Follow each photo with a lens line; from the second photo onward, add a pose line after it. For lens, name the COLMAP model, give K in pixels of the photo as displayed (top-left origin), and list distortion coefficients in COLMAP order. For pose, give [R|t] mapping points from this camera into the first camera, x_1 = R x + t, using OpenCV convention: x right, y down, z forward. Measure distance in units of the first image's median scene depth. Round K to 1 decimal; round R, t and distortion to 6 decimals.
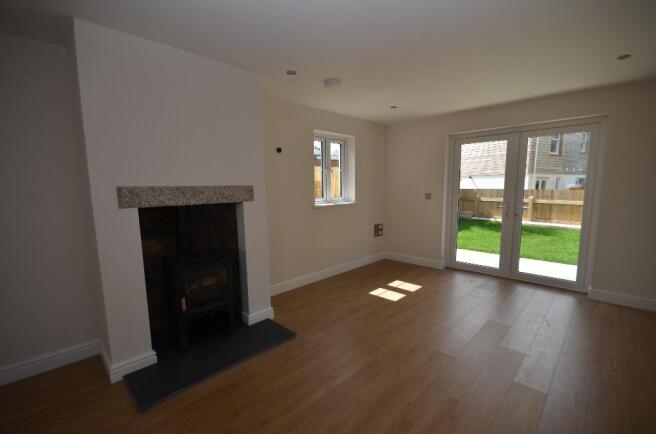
lens RADIAL K [[287.0, 0, 328.8], [0, 287.0, 218.0], [0, 0, 1]] dist [0.000993, 0.000127]
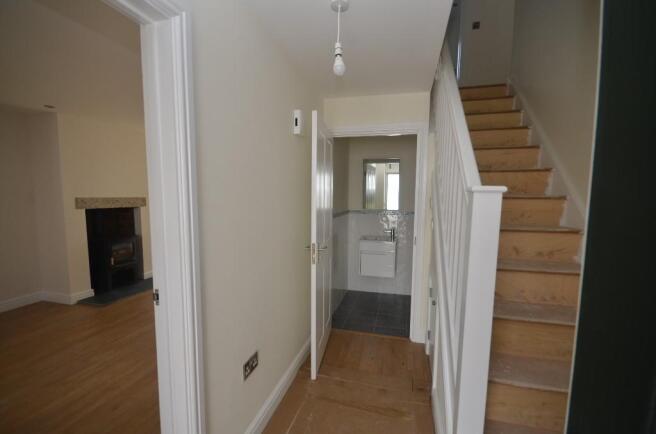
lens RADIAL K [[287.0, 0, 327.9], [0, 287.0, 219.1], [0, 0, 1]] dist [0.000993, 0.000127]
pose [[0.867917, -0.027612, 0.495942, -0.210690], [0.046073, 0.998624, -0.025030, 0.139564], [-0.494569, 0.044573, 0.867995, -1.307531]]
